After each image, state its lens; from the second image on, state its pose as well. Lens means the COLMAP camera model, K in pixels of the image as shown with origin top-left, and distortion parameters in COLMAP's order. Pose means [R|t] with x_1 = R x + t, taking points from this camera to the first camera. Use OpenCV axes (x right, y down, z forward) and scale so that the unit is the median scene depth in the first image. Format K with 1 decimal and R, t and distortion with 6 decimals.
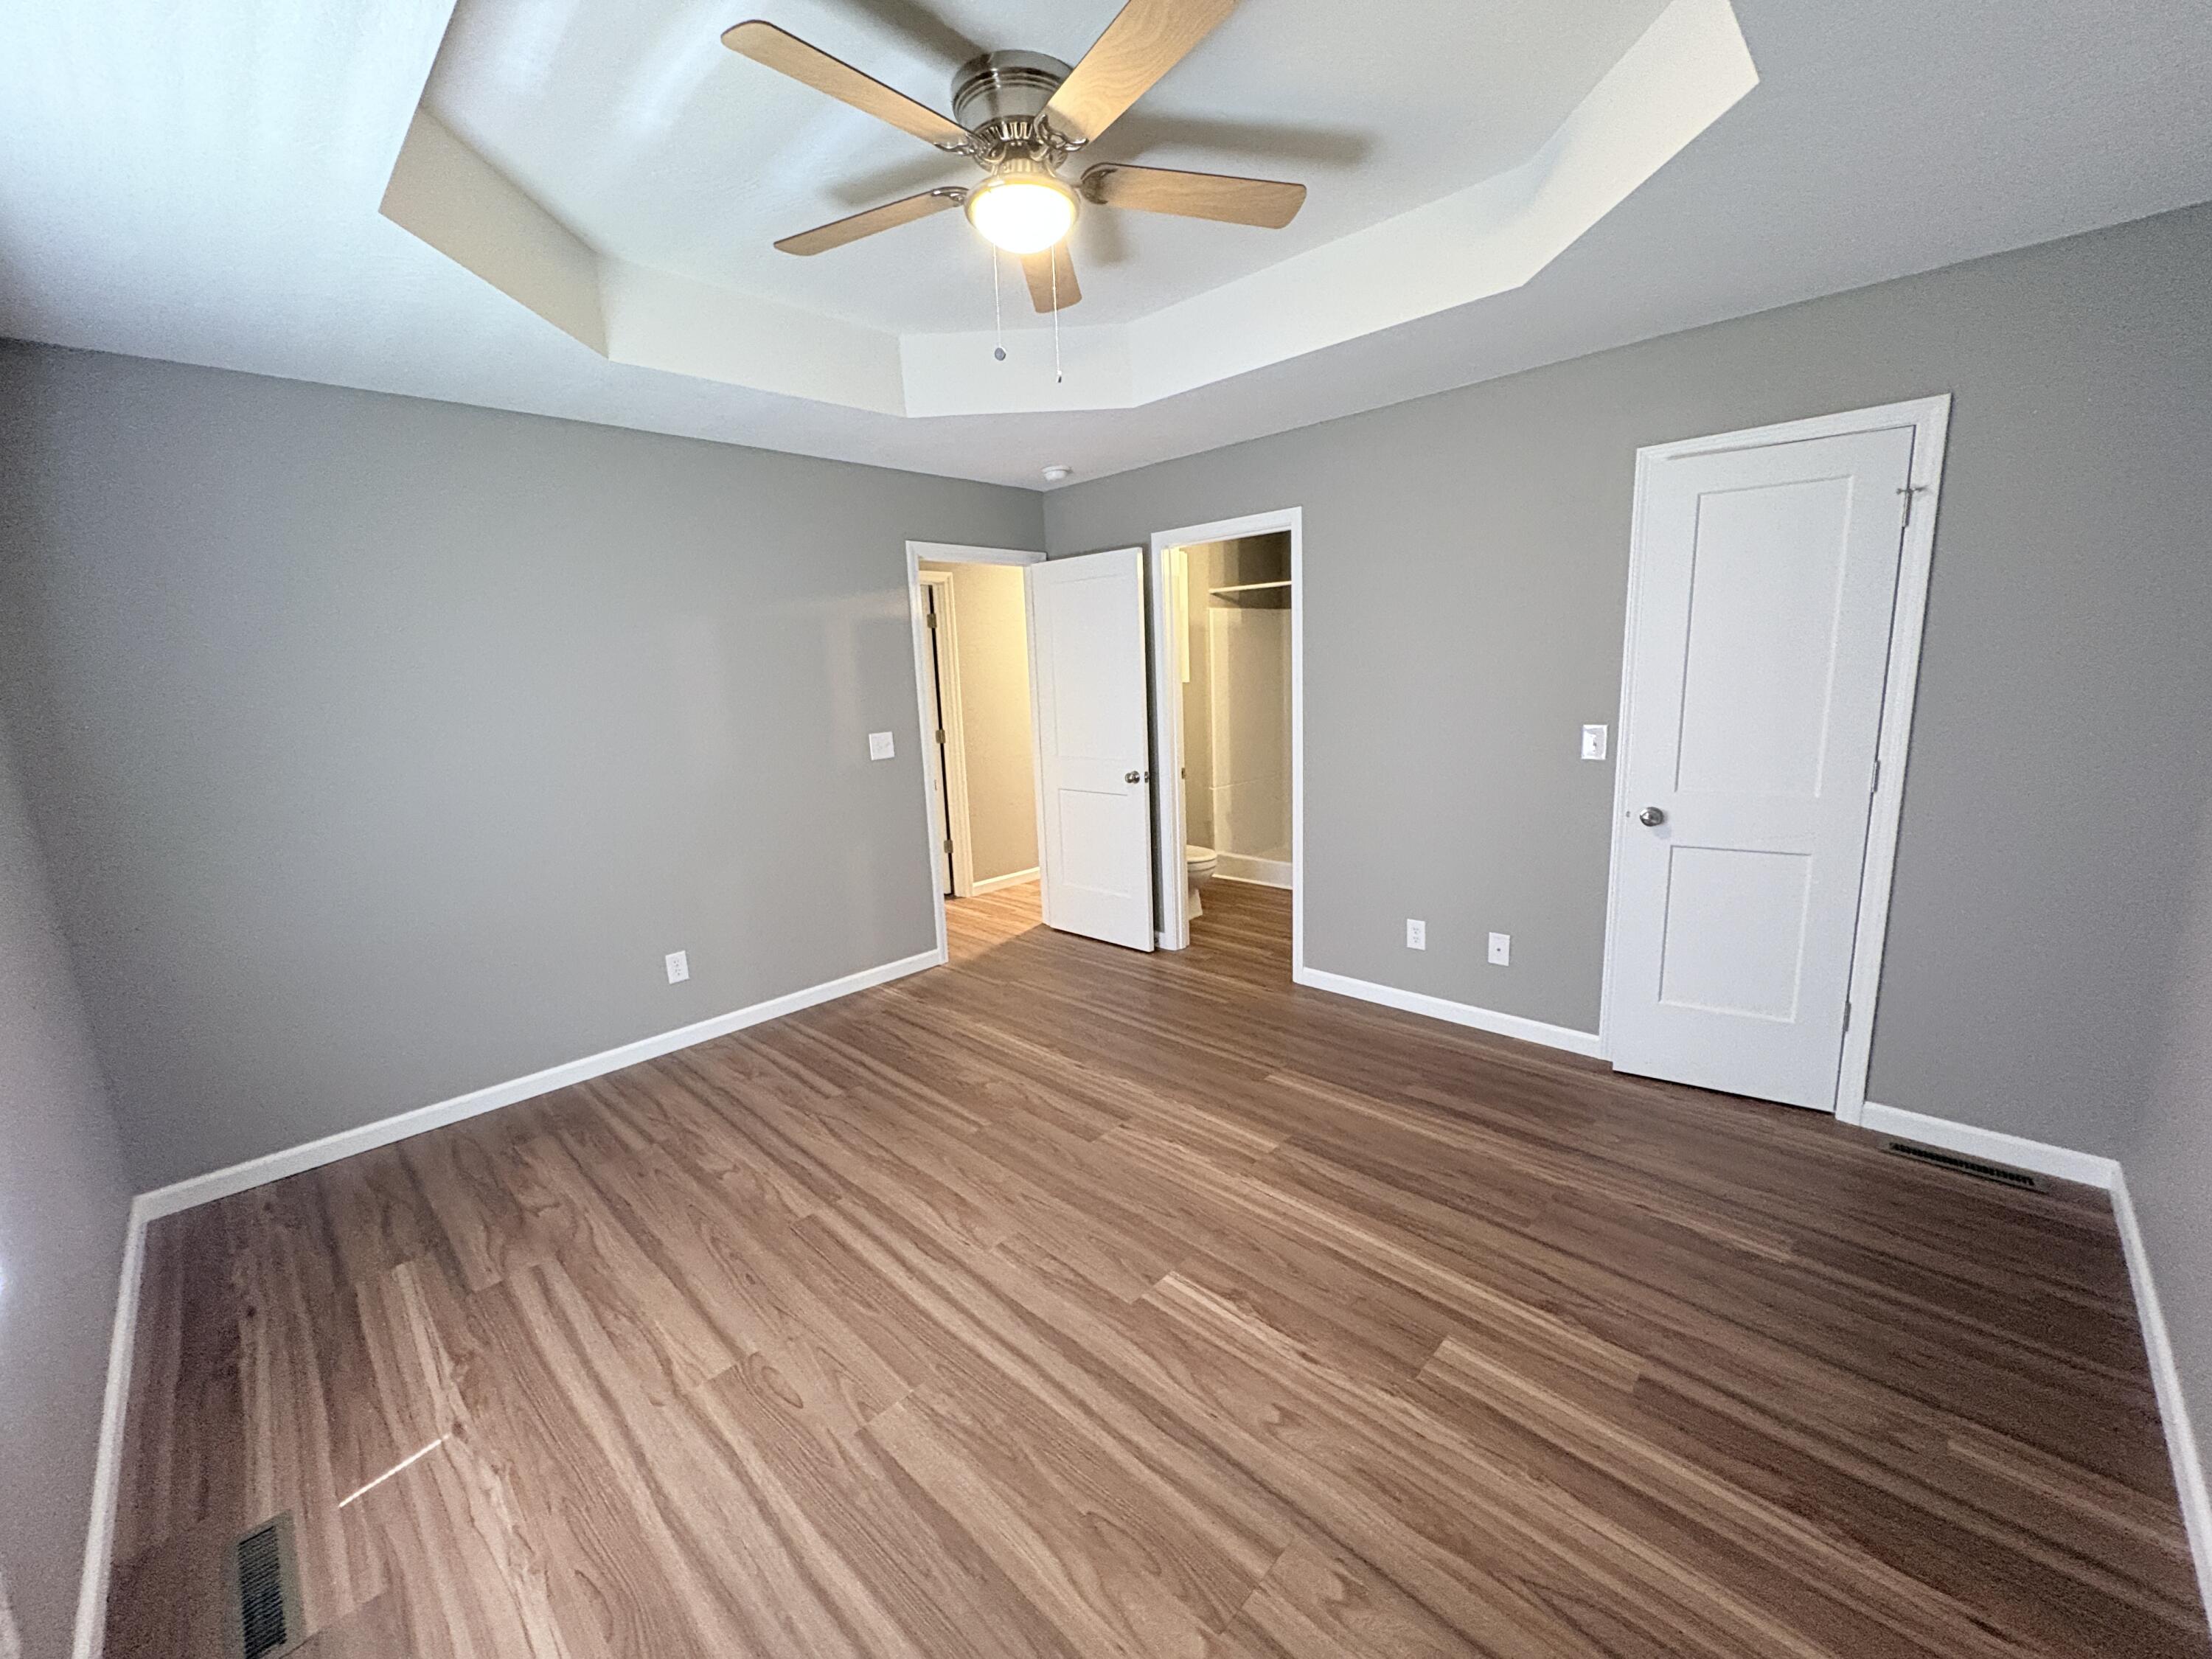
lens RADIAL K [[901.9, 0, 1092.3], [0, 901.9, 823.9], [0, 0, 1]] dist [0.012266, -0.001647]
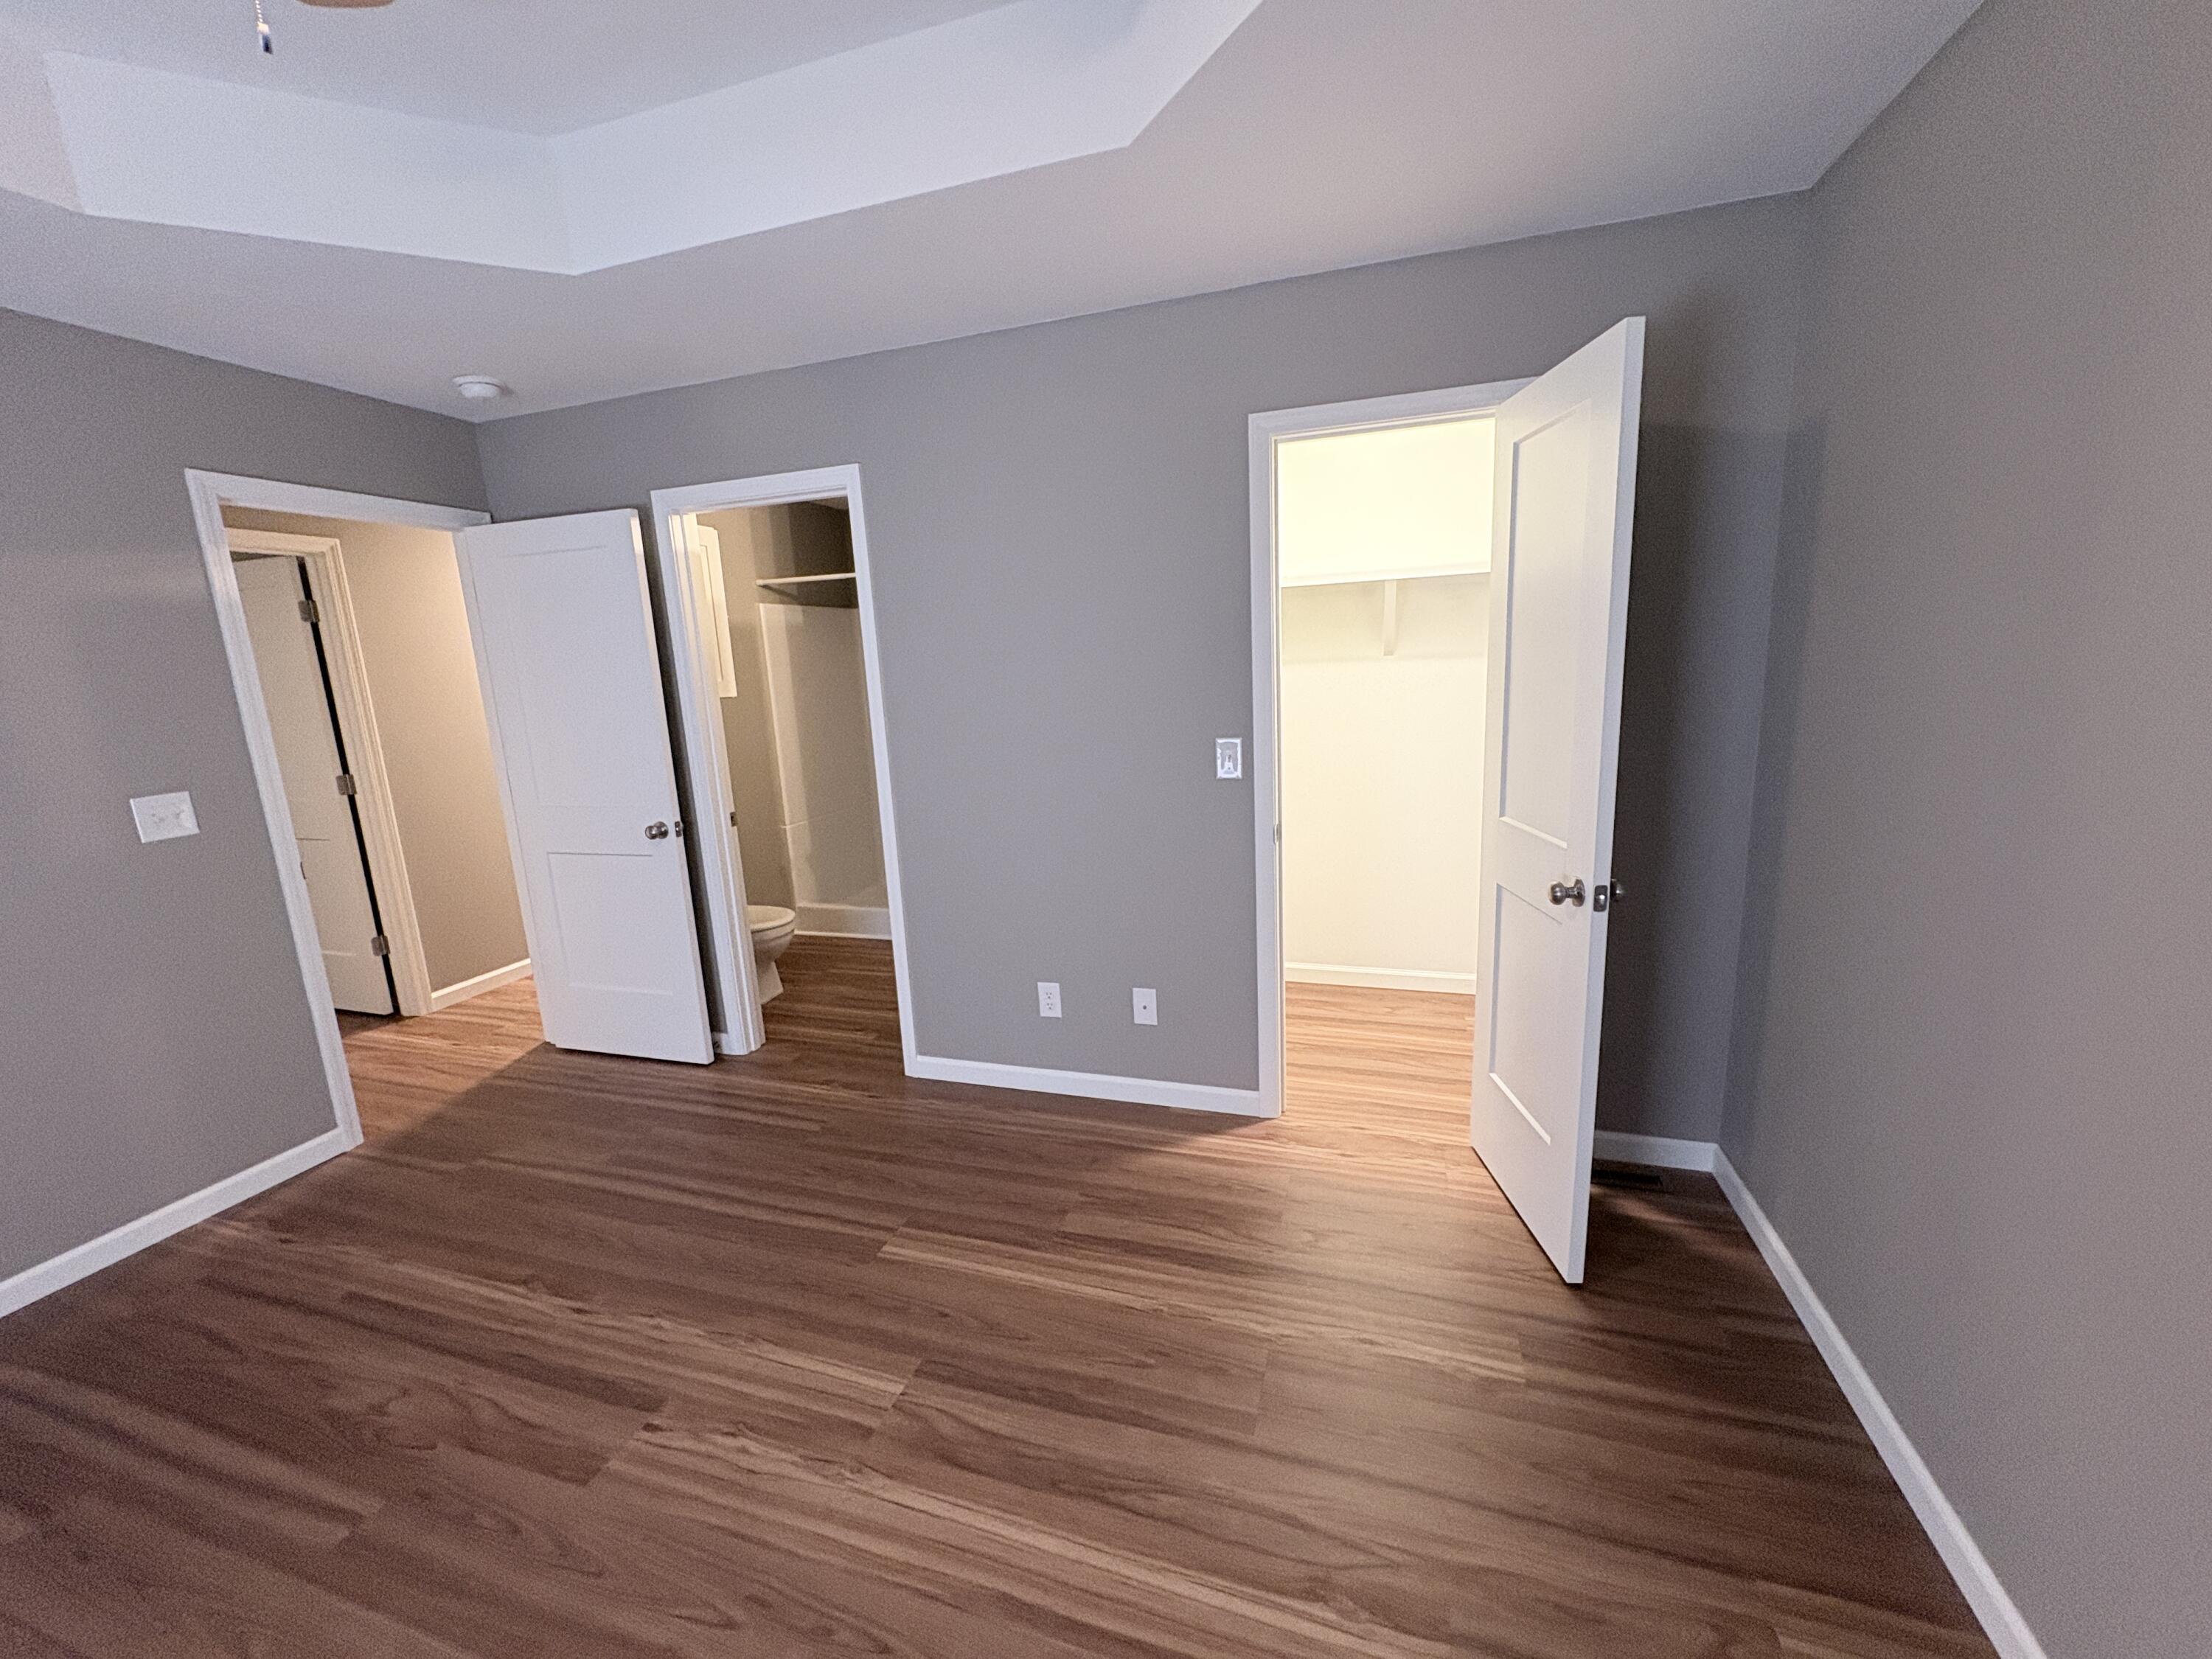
lens RADIAL K [[901.9, 0, 1106.9], [0, 901.9, 826.4], [0, 0, 1]] dist [0.012266, -0.001647]
pose [[0.894216, -0.084845, 0.439521, 0.054356], [0.088665, 0.995991, 0.011875, -0.035994], [-0.438766, 0.028351, 0.898154, 0.219487]]
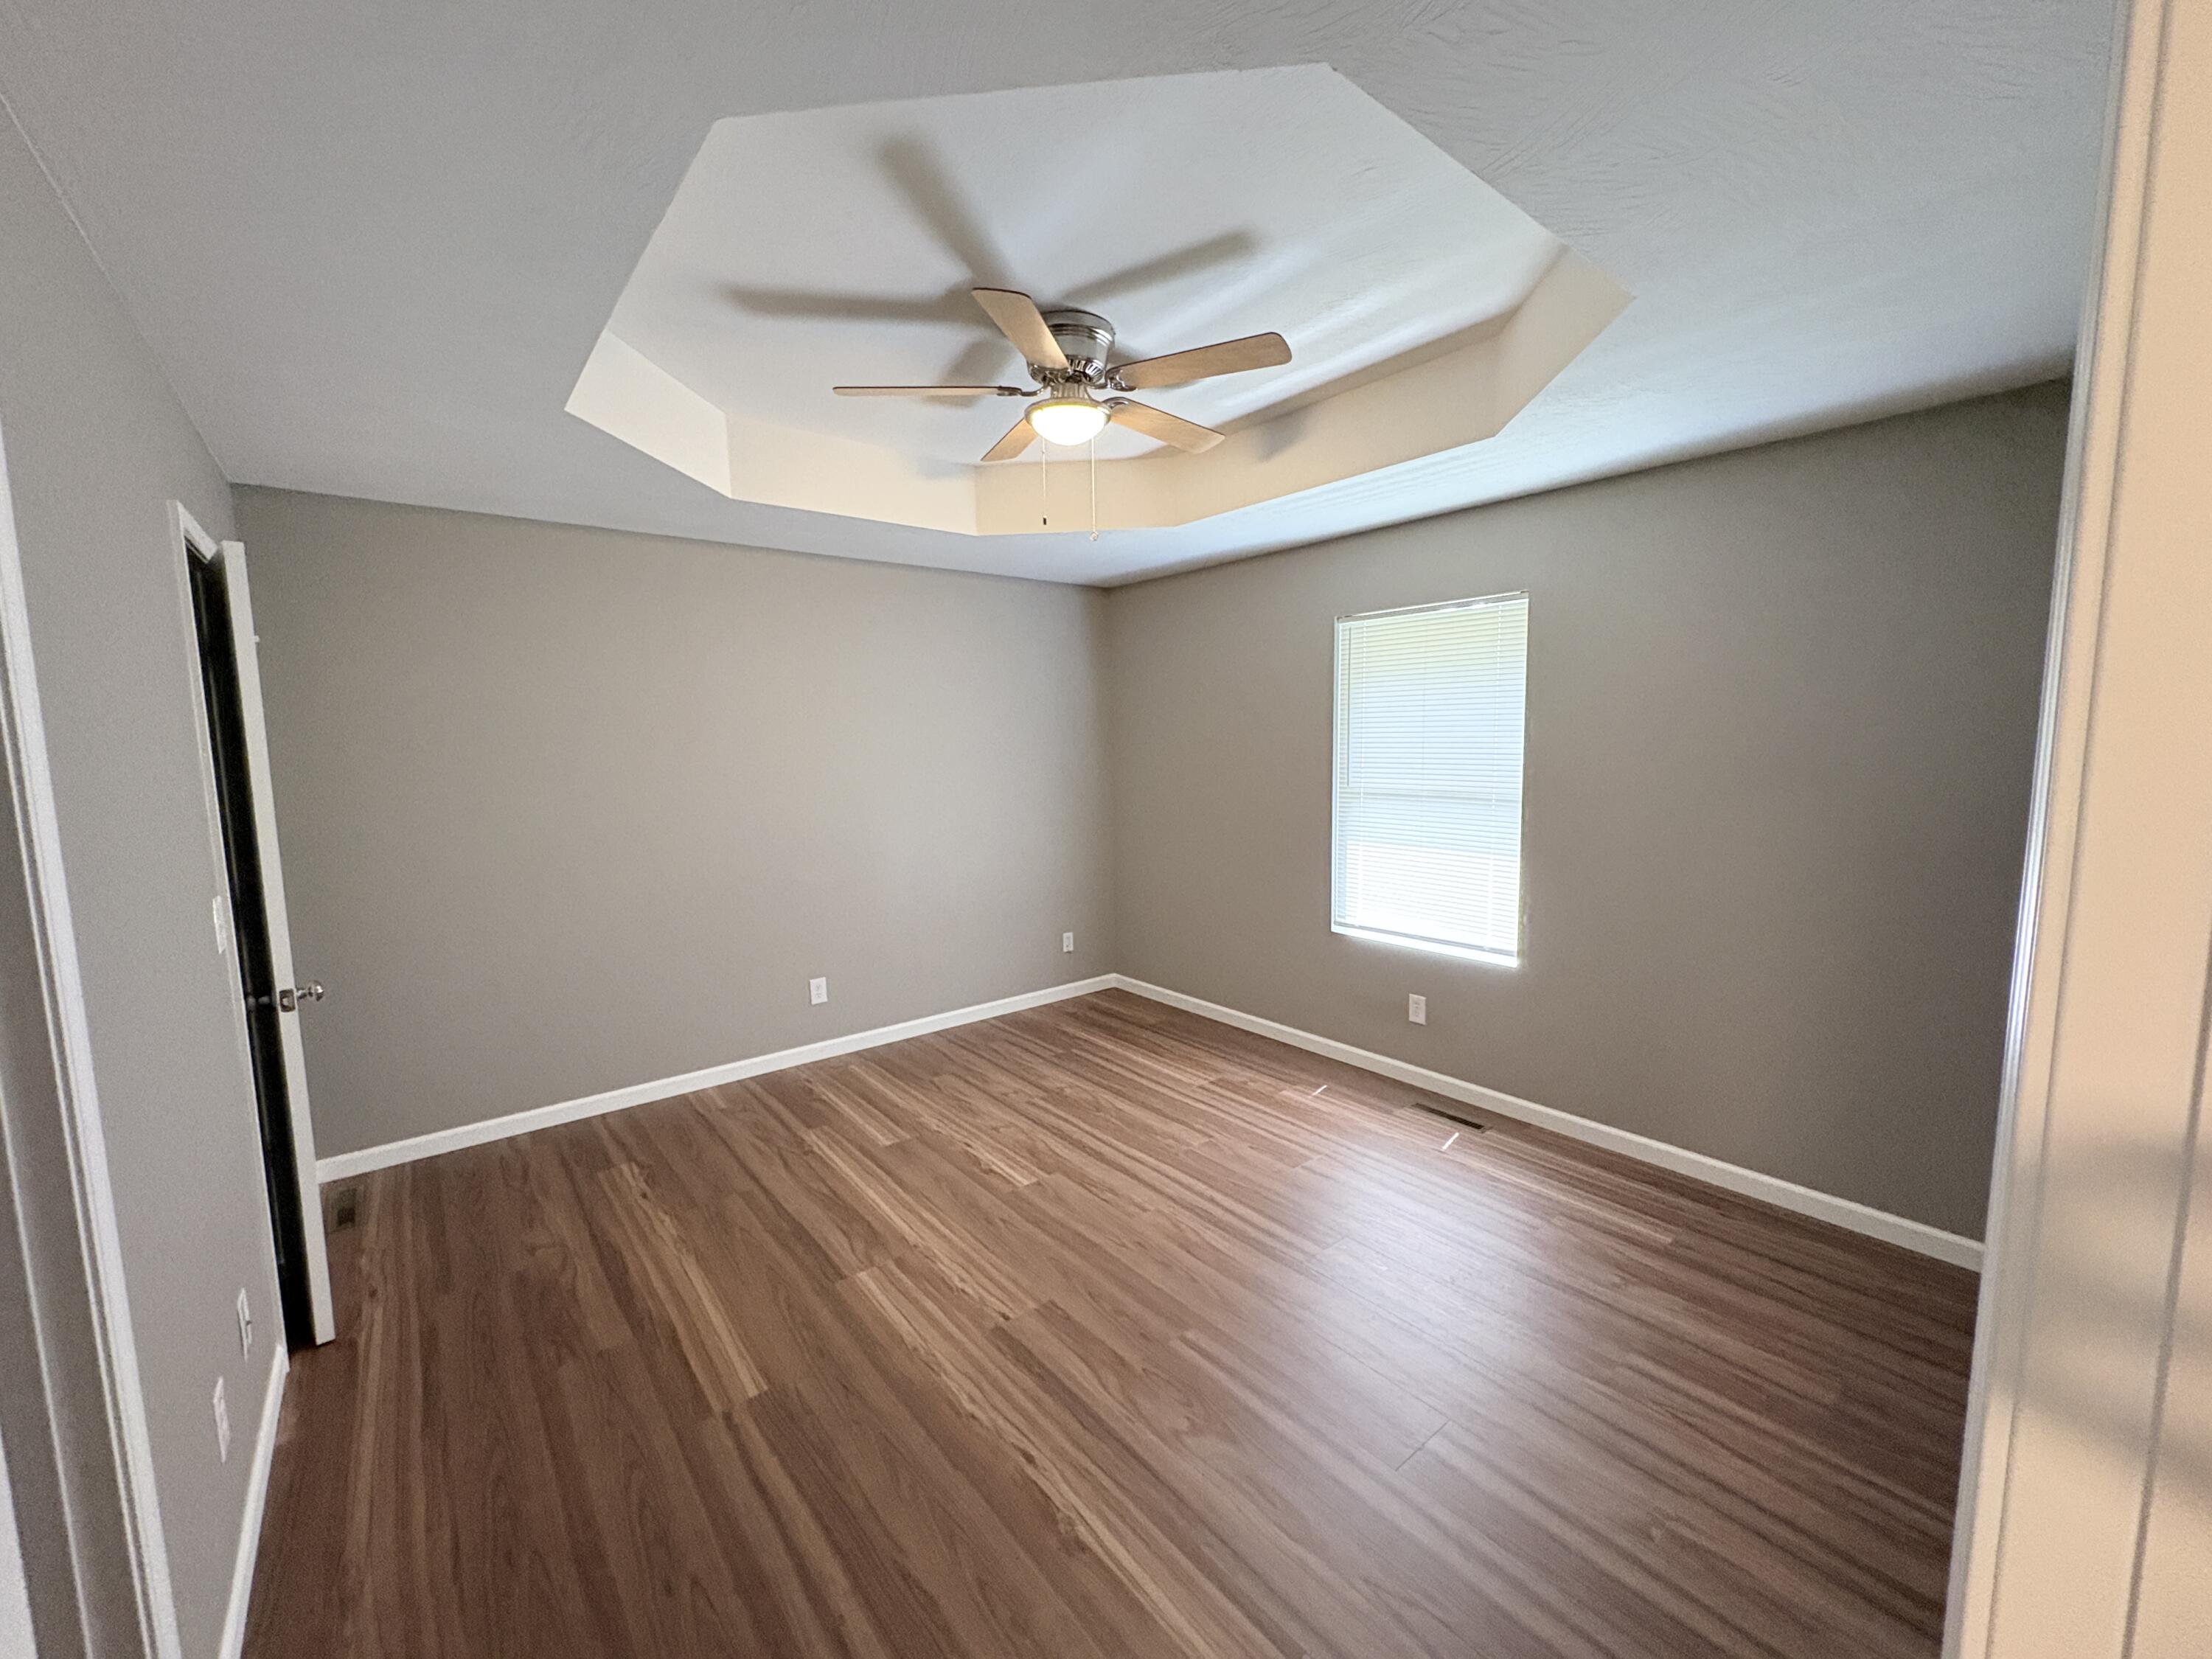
lens RADIAL K [[901.9, 0, 1124.4], [0, 901.9, 839.1], [0, 0, 1]] dist [0.012266, -0.001647]
pose [[-0.995322, 0.045913, 0.085011, -0.118486], [0.068113, 0.957476, 0.280357, -0.222004], [-0.068523, 0.284836, -0.956124, 1.204454]]
